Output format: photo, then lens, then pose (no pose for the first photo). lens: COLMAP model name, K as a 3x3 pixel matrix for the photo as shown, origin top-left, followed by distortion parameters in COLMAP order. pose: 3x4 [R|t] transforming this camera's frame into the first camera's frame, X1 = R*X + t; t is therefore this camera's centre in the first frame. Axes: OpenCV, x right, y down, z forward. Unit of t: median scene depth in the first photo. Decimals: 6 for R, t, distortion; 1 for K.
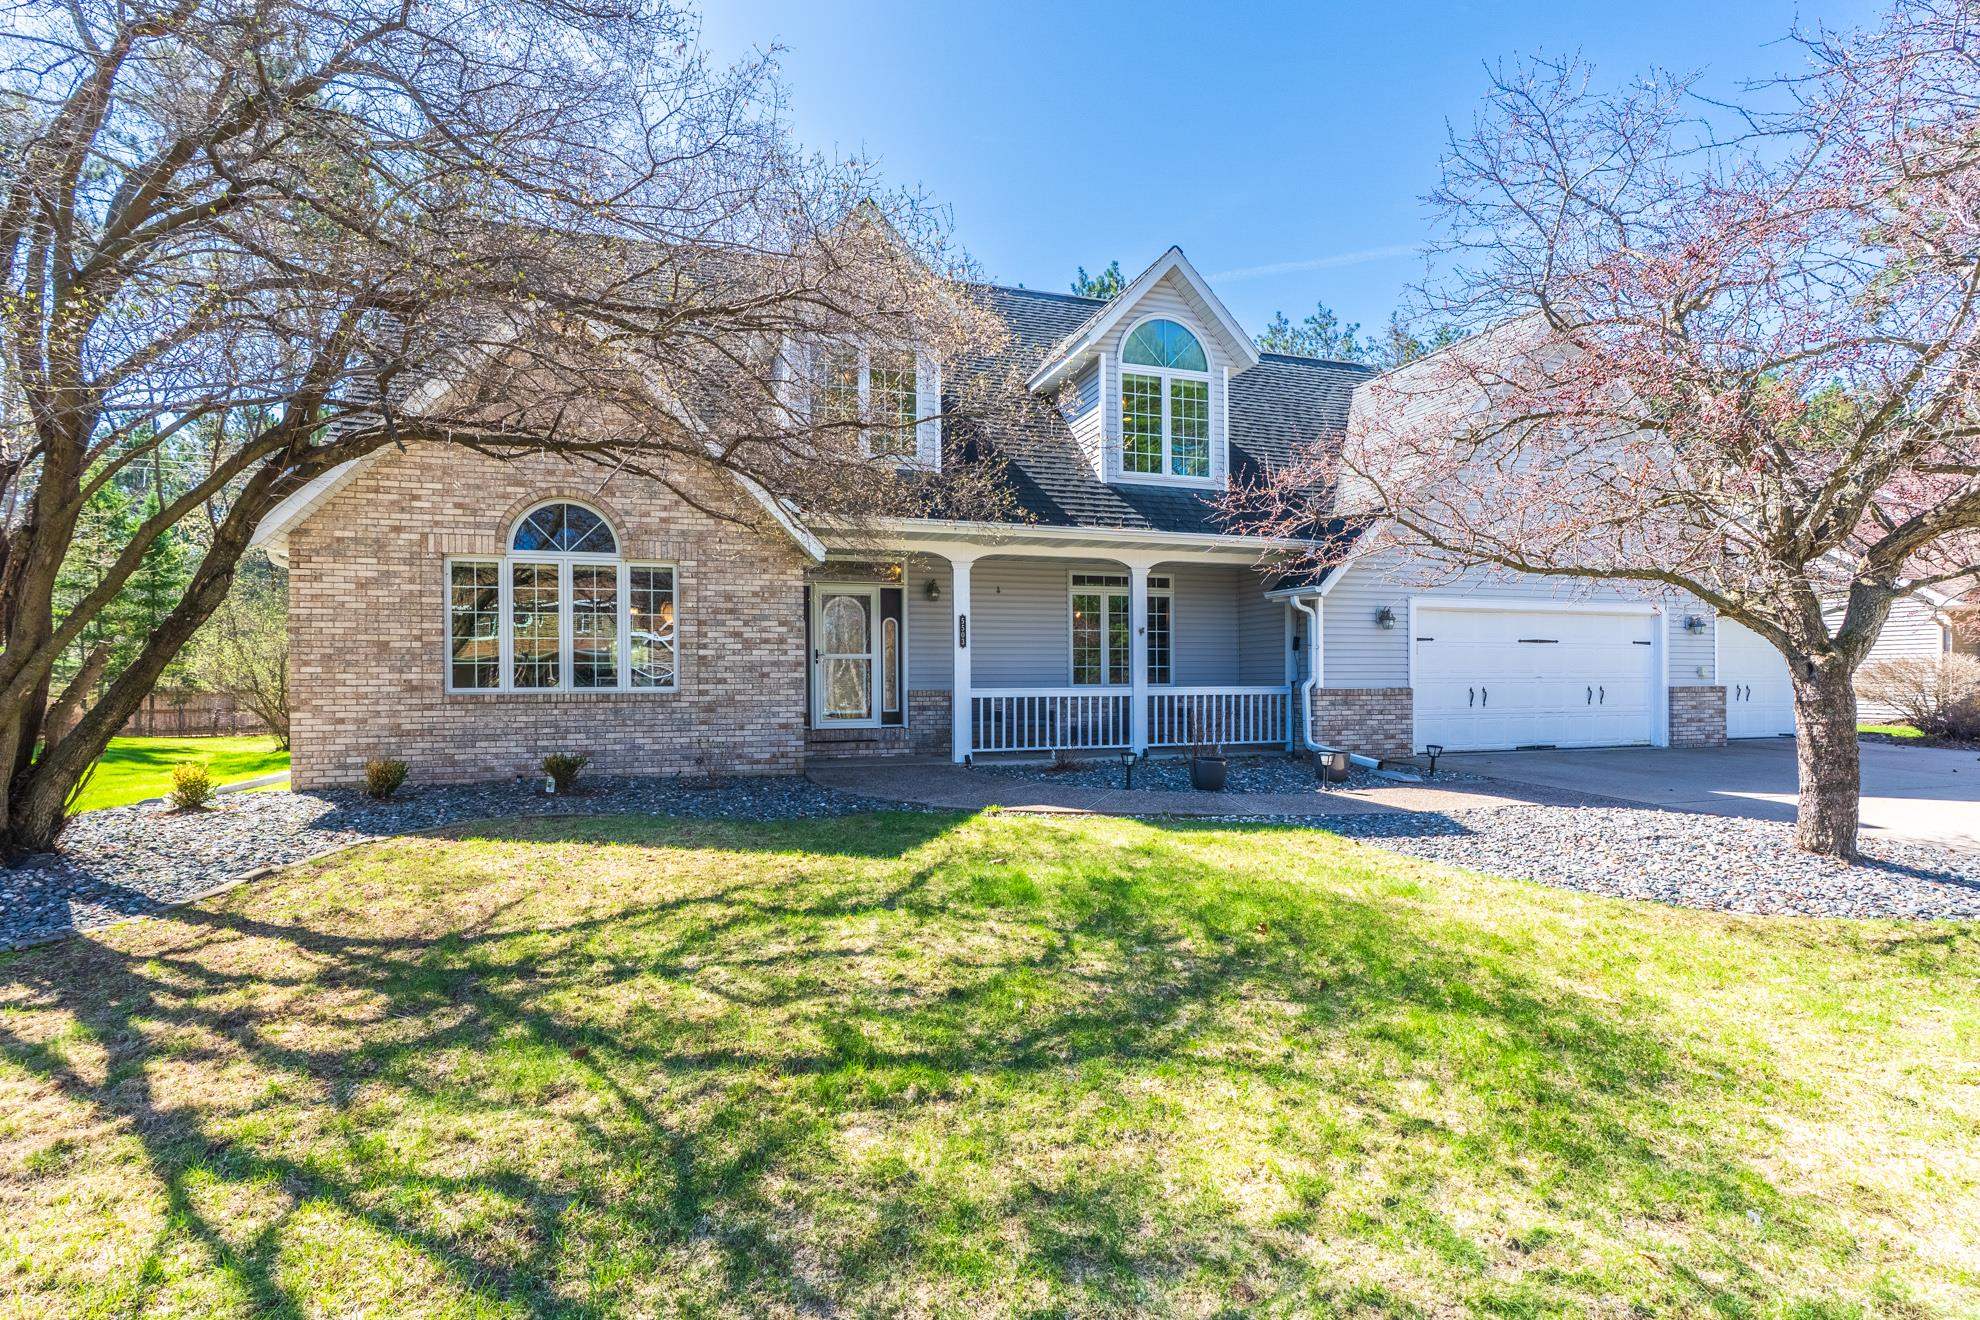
lens RADIAL K [[900.2, 0, 977.4], [0, 900.2, 662.8], [0, 0, 1]] dist [-0.008637, 0.004620]
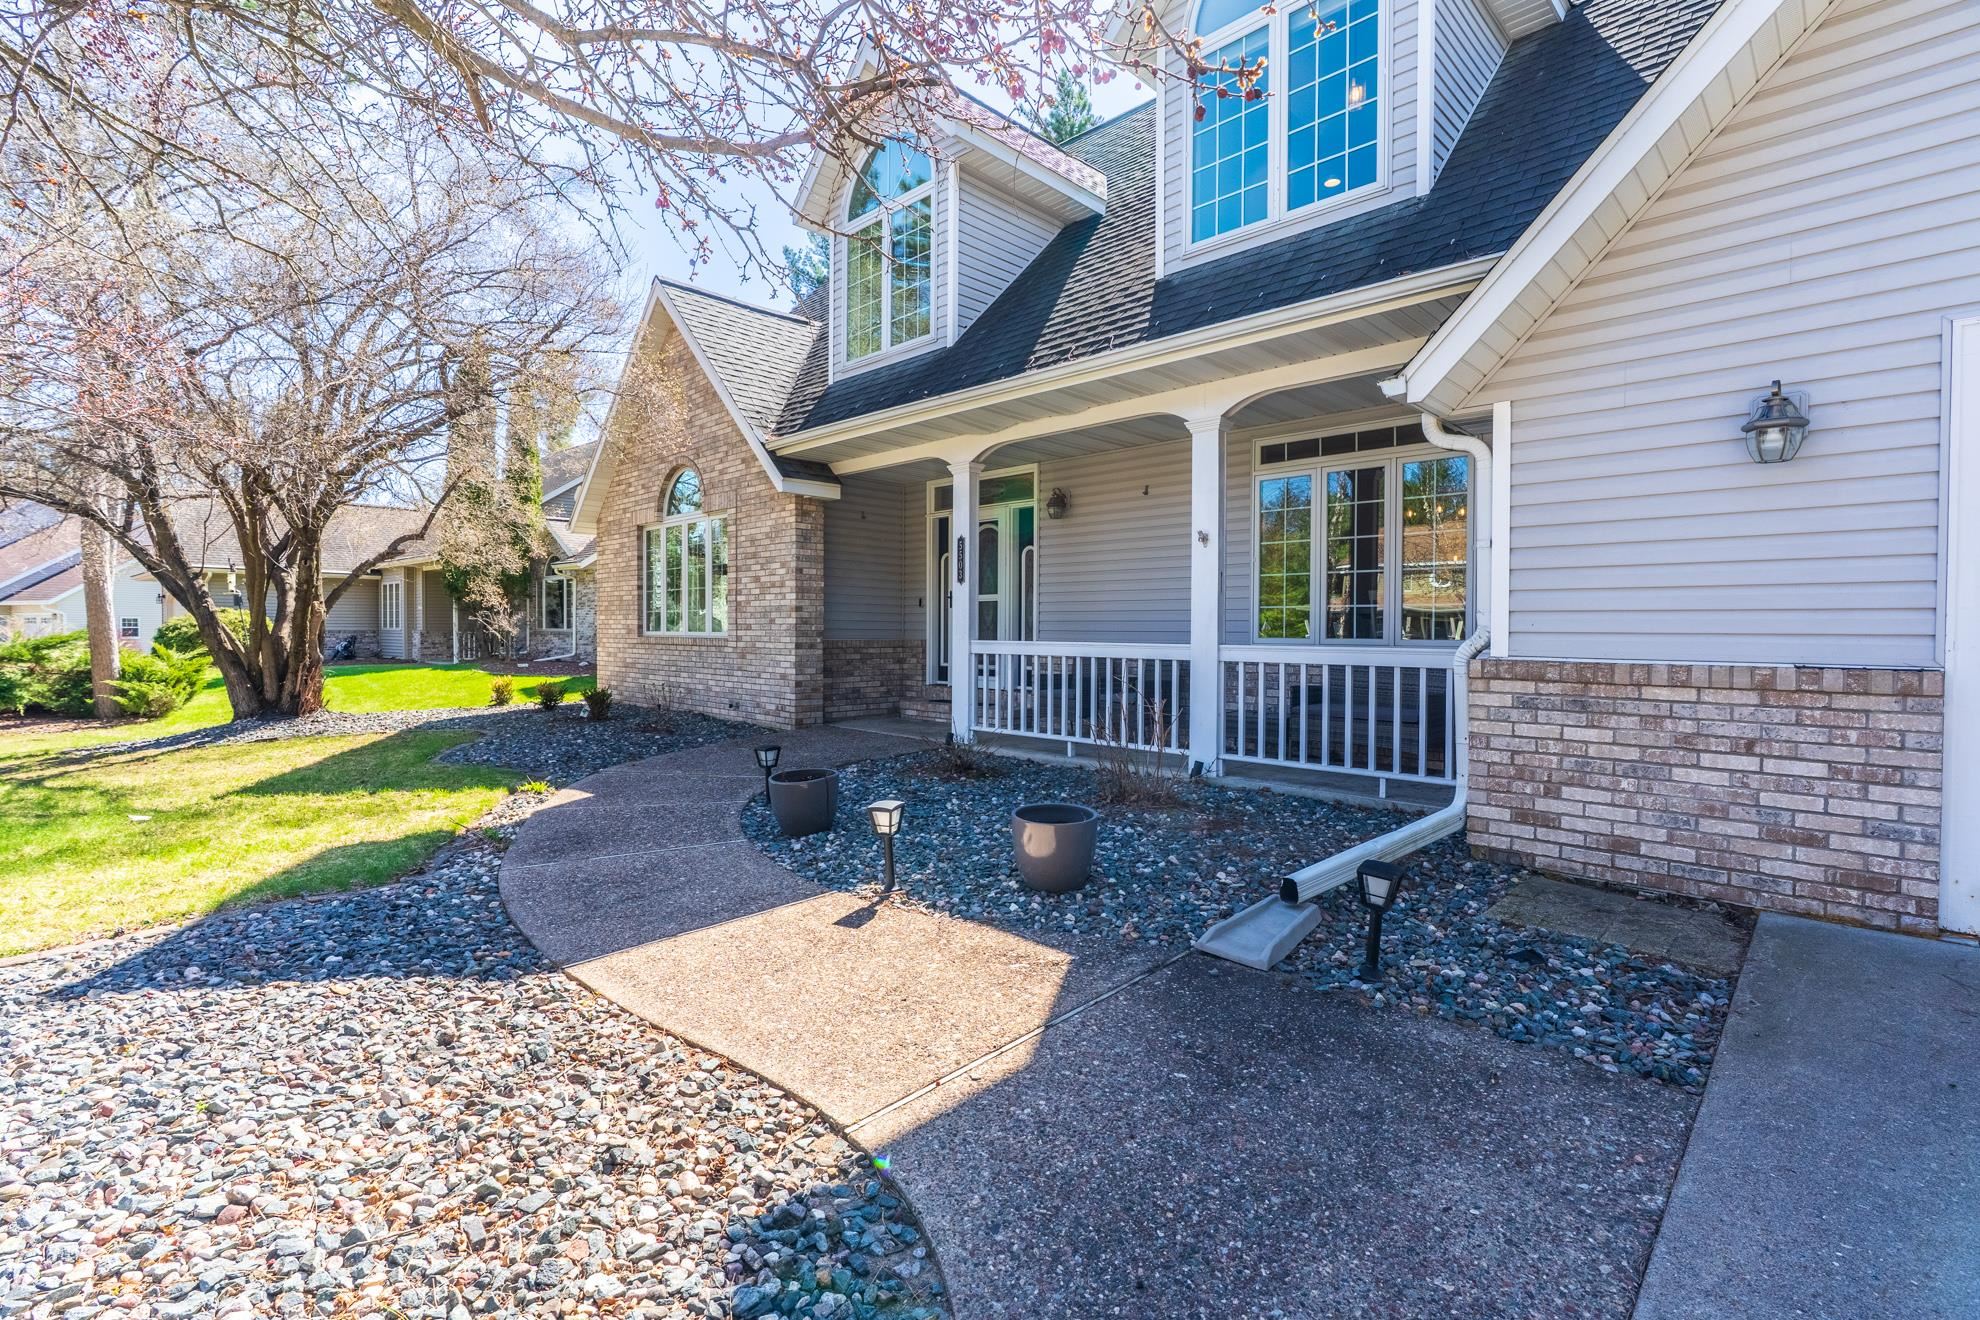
lens RADIAL K [[900.2, 0, 1002.8], [0, 900.2, 645.1], [0, 0, 1]] dist [-0.008637, 0.004620]
pose [[0.477845, 0.021227, -0.878188, 0.588058], [0.005665, 0.999613, 0.027245, 0.012059], [0.878426, -0.017994, 0.477540, 0.641239]]
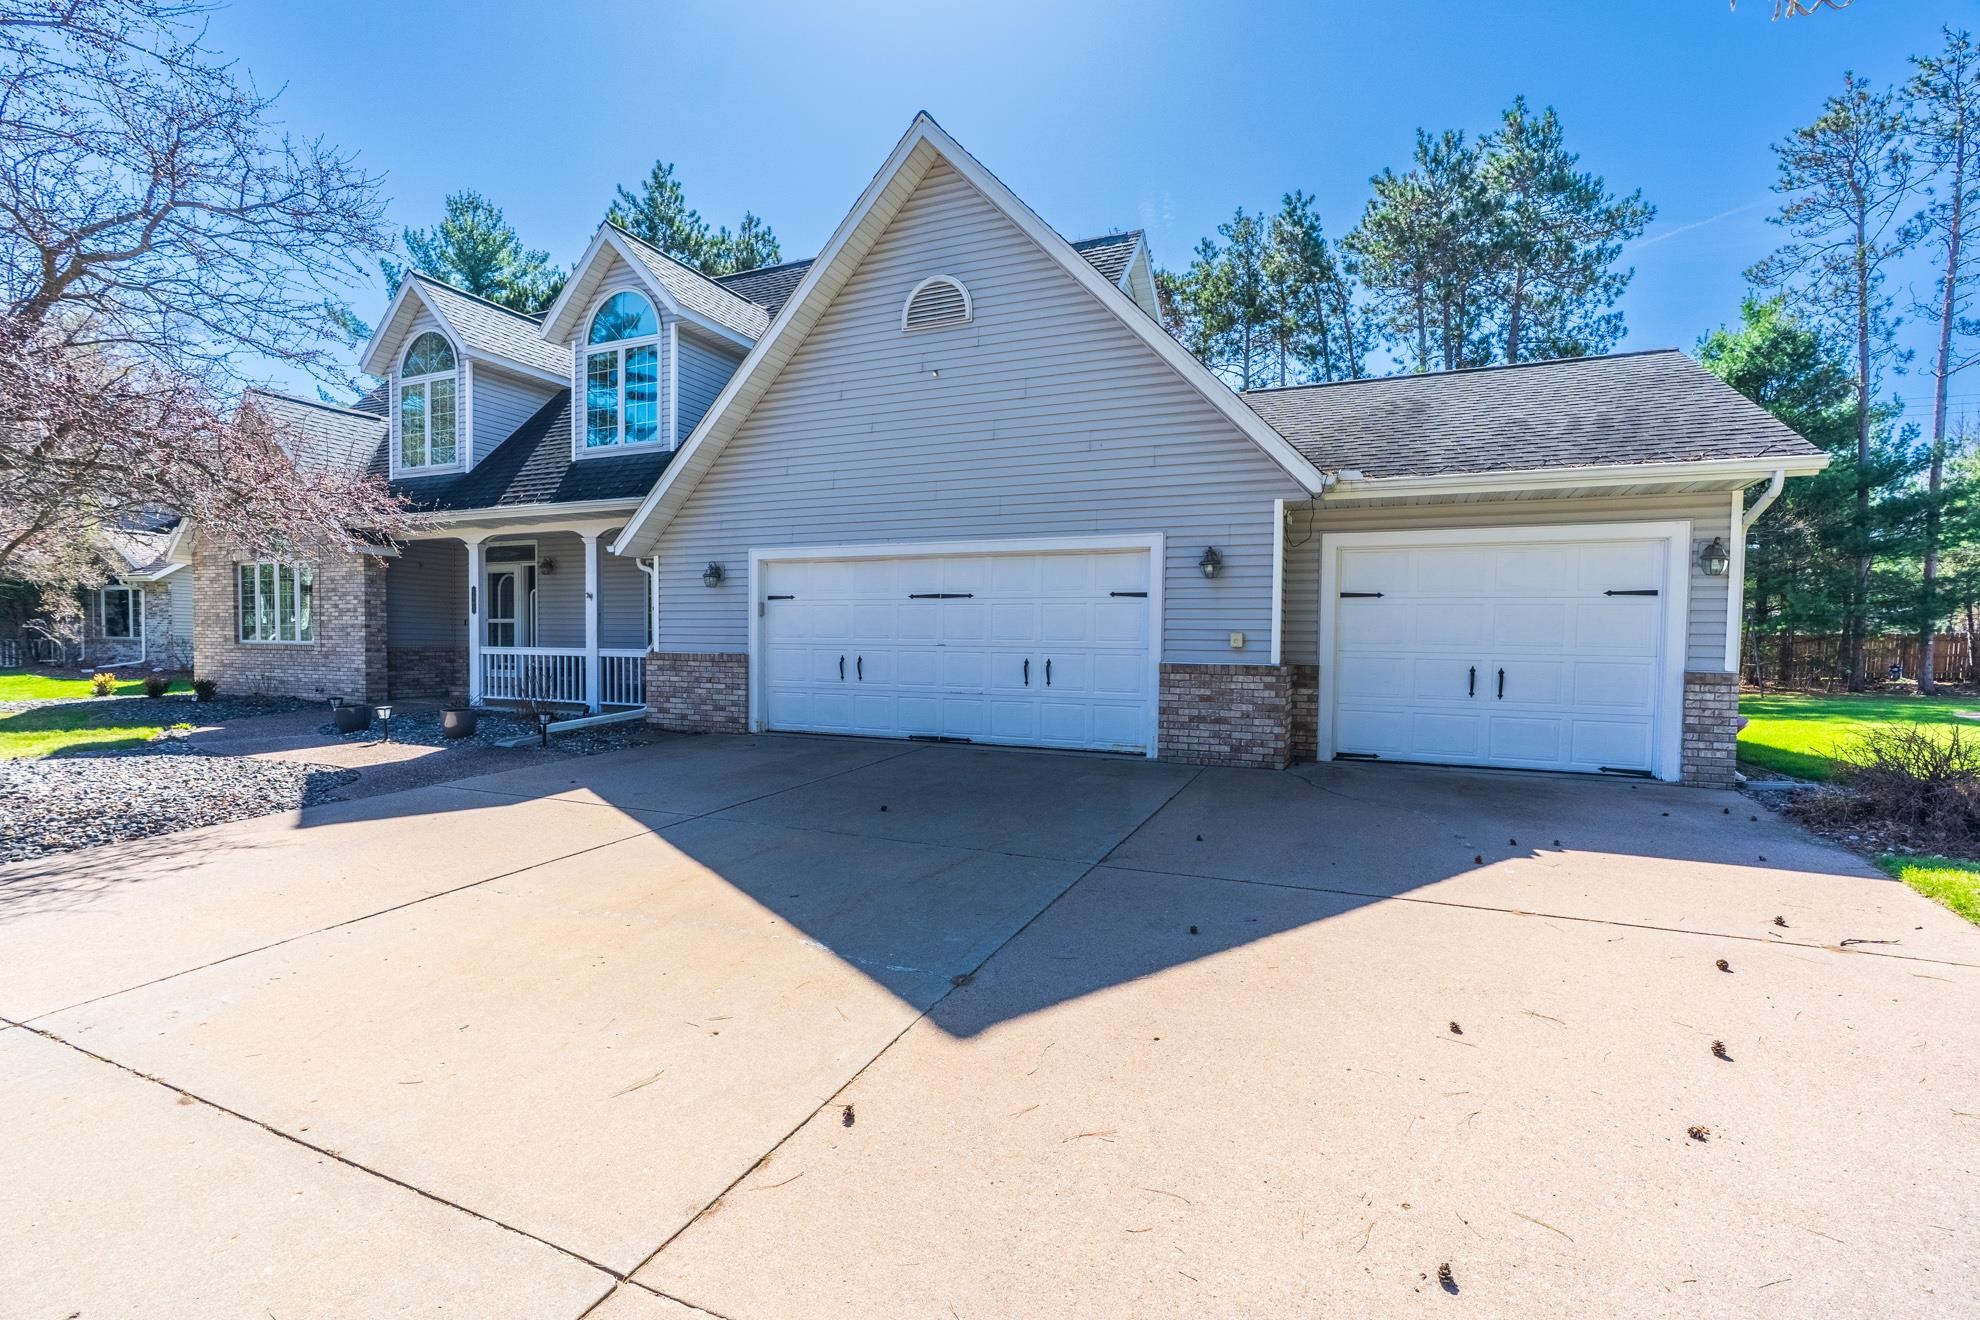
lens RADIAL K [[900.2, 0, 1000.9], [0, 900.2, 673.8], [0, 0, 1]] dist [-0.008637, 0.004620]
pose [[0.750781, 0.034039, -0.659673, 1.258457], [-0.004272, 0.998901, 0.046682, 0.005101], [0.660537, -0.032230, 0.750101, 0.513153]]
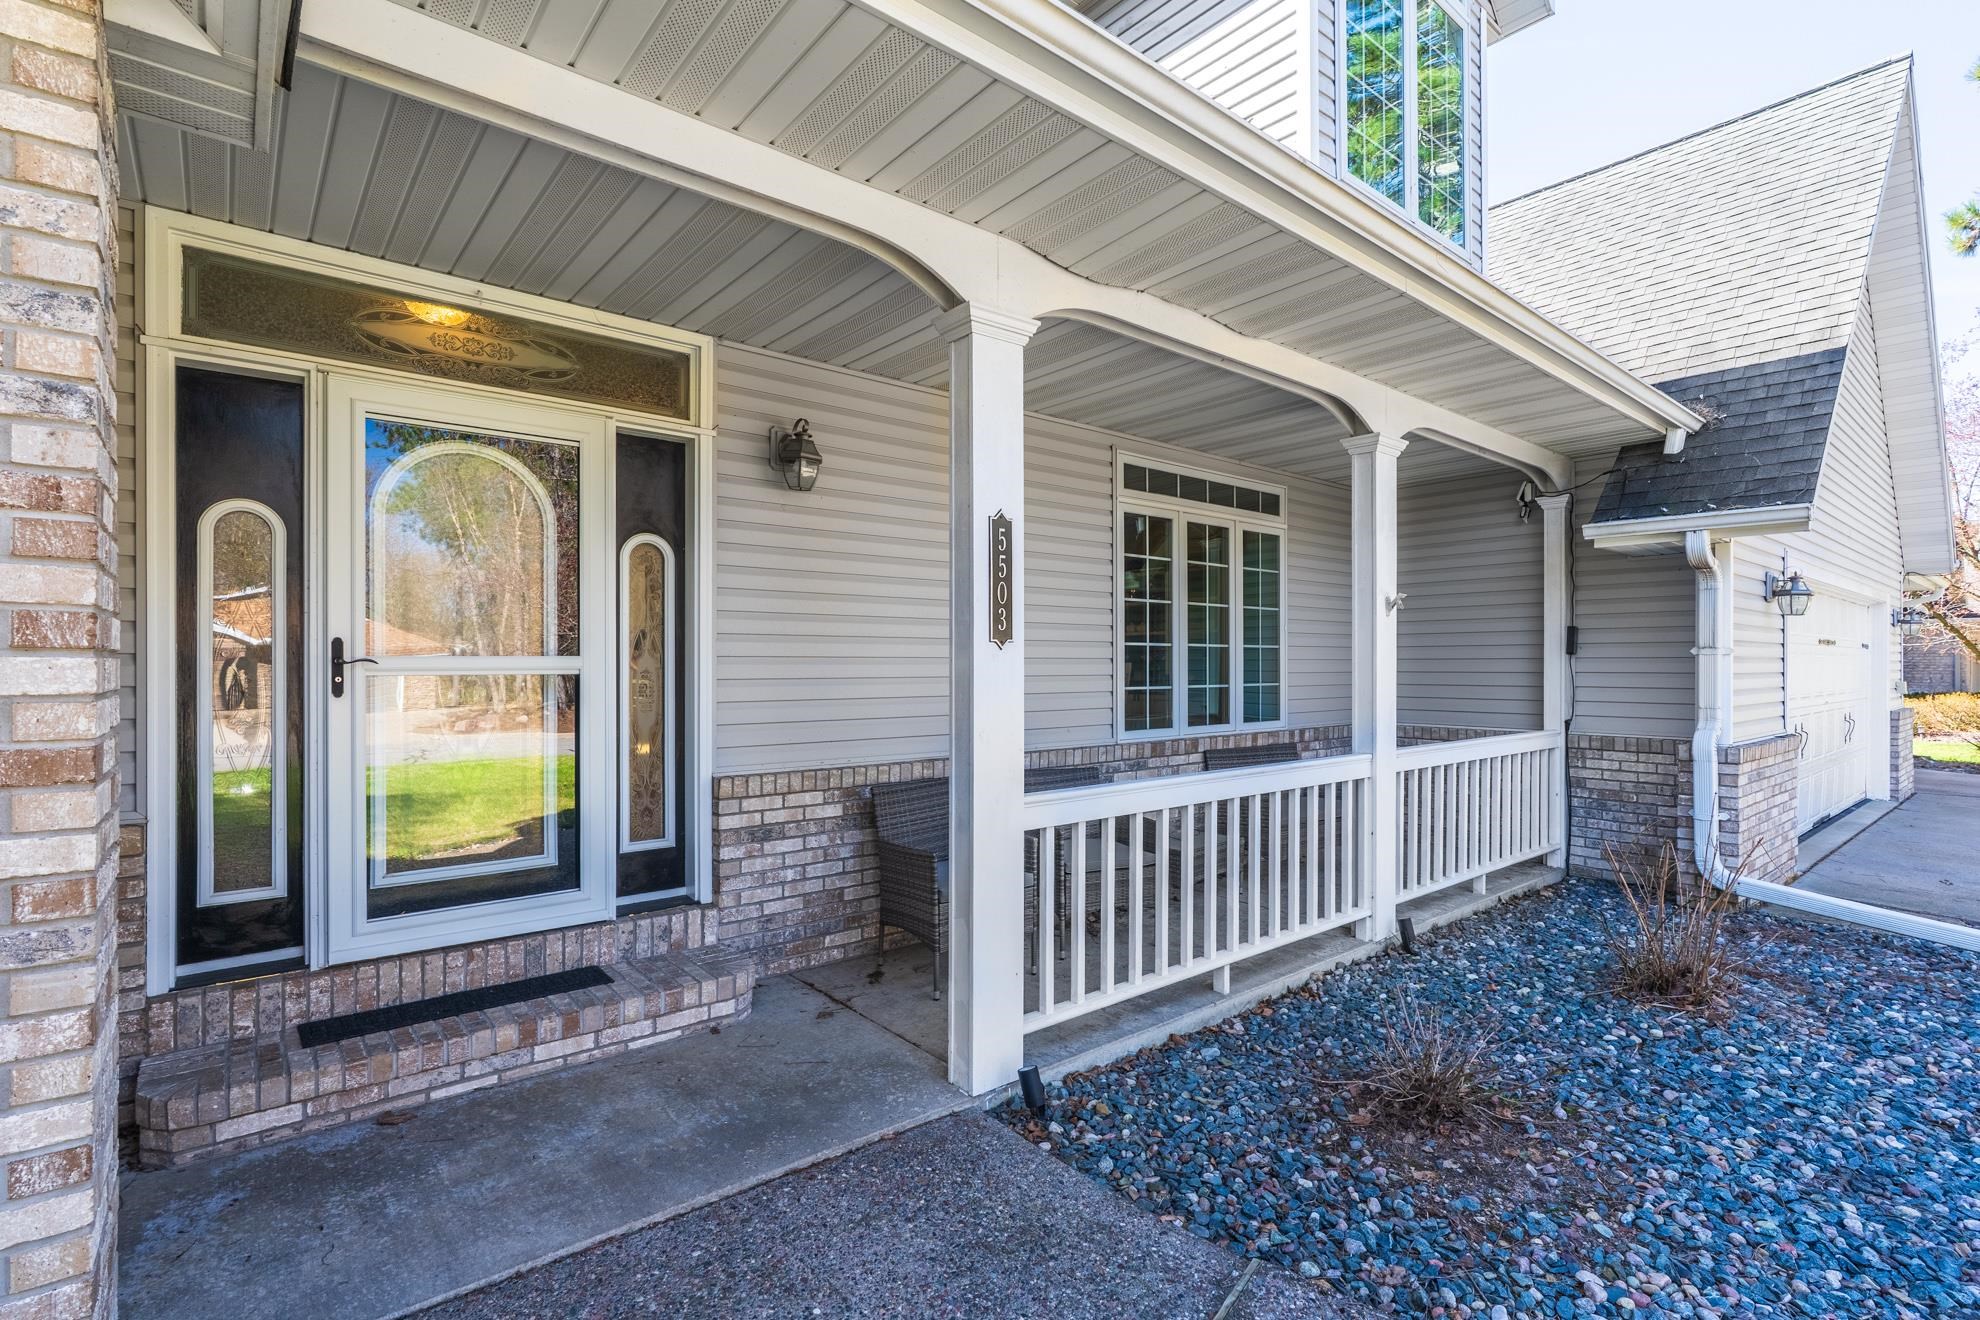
lens RADIAL K [[900.2, 0, 987.8], [0, 900.2, 656.8], [0, 0, 1]] dist [-0.008637, 0.004620]
pose [[0.925384, 0.003701, 0.379013, -0.109677], [-0.004839, 0.999986, 0.002051, -0.012492], [-0.379001, -0.003732, 0.925389, 0.712970]]
